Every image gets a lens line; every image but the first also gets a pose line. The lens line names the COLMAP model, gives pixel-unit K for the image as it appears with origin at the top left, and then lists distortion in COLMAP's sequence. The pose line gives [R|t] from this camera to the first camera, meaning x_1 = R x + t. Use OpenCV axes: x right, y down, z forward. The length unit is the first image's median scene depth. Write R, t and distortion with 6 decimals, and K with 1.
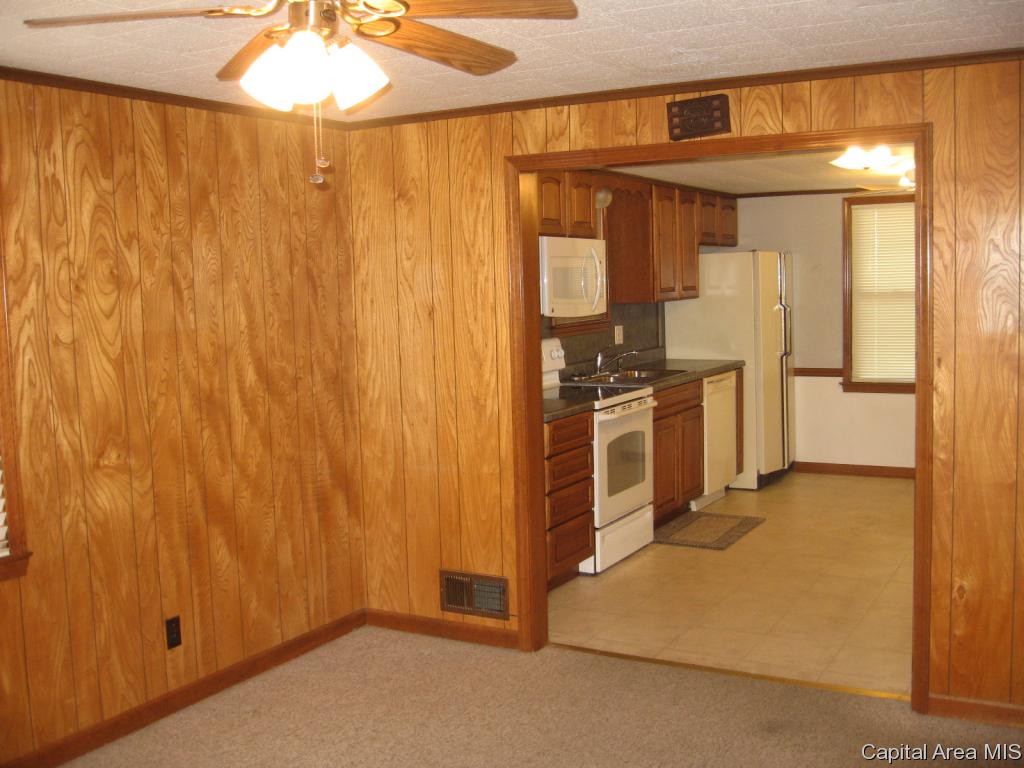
lens RADIAL K [[1105.6, 0, 508.0], [0, 1105.6, 380.0], [0, 0, 1]] dist [-0.104994, 0.000000]
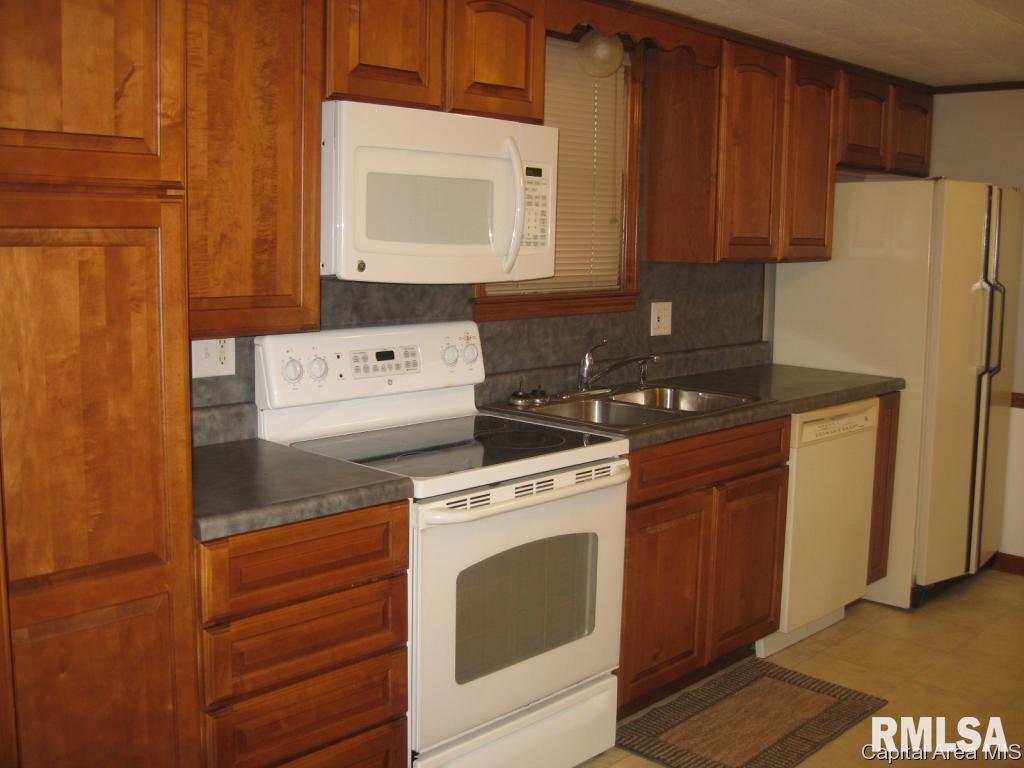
lens RADIAL K [[1105.6, 0, 516.3], [0, 1105.6, 389.3], [0, 0, 1]] dist [-0.104994, 0.000000]
pose [[0.967654, 0.076118, -0.240524, 0.166829], [-0.063469, 0.996184, 0.059915, -0.034567], [0.244166, -0.042712, 0.968792, 0.445566]]
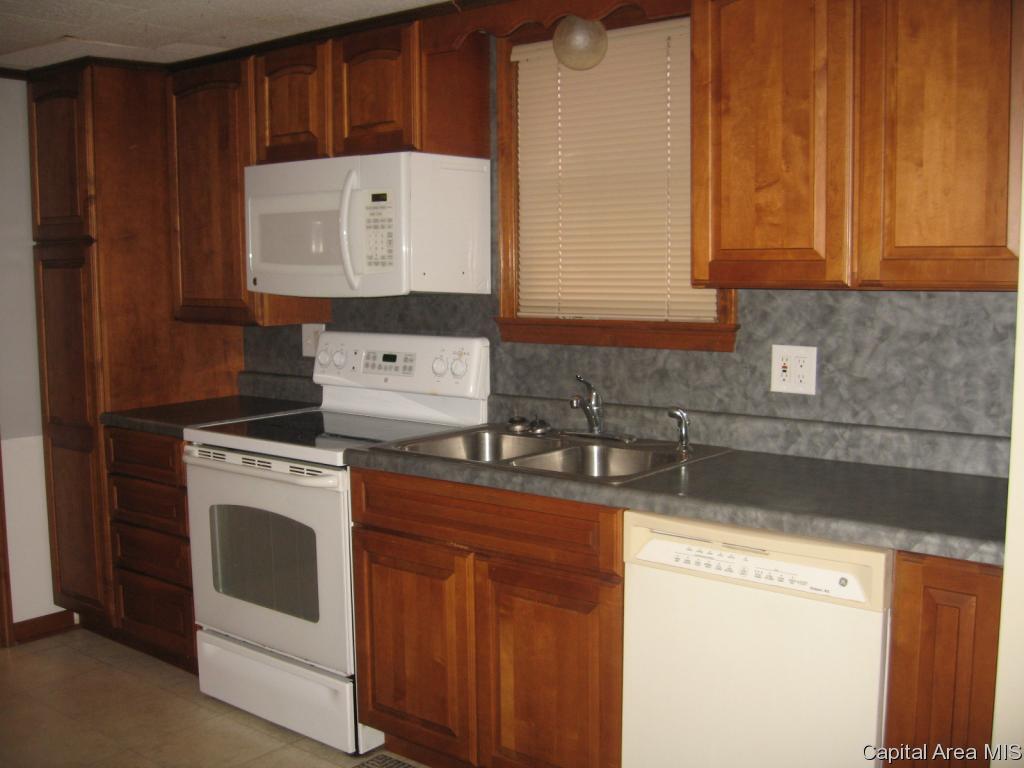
lens RADIAL K [[1105.6, 0, 517.4], [0, 1105.6, 374.9], [0, 0, 1]] dist [-0.104994, 0.000000]
pose [[-0.175344, 0.154994, -0.972230, 0.486540], [-0.059864, 0.984024, 0.167671, -0.097390], [0.982686, 0.087601, -0.163264, 0.972610]]
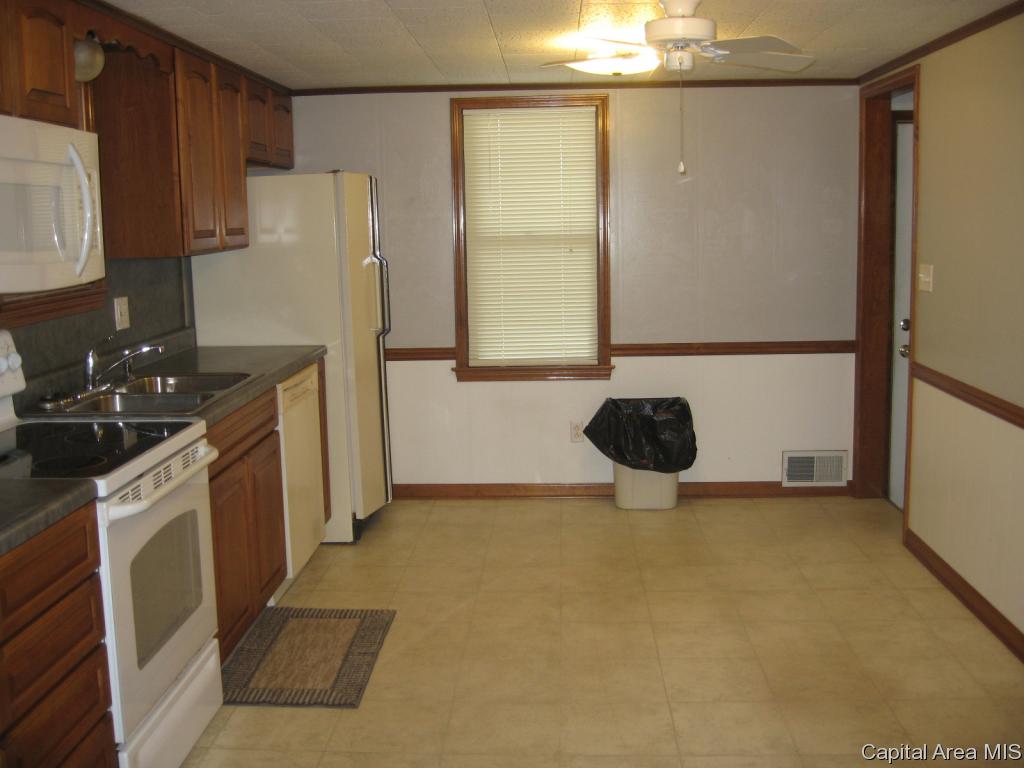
lens RADIAL K [[1105.6, 0, 515.4], [0, 1105.6, 386.2], [0, 0, 1]] dist [-0.104994, 0.000000]
pose [[0.890567, -0.058060, 0.451131, 0.024824], [0.034451, 0.997581, 0.060378, -0.030374], [-0.453545, -0.038229, 0.890413, 0.401626]]
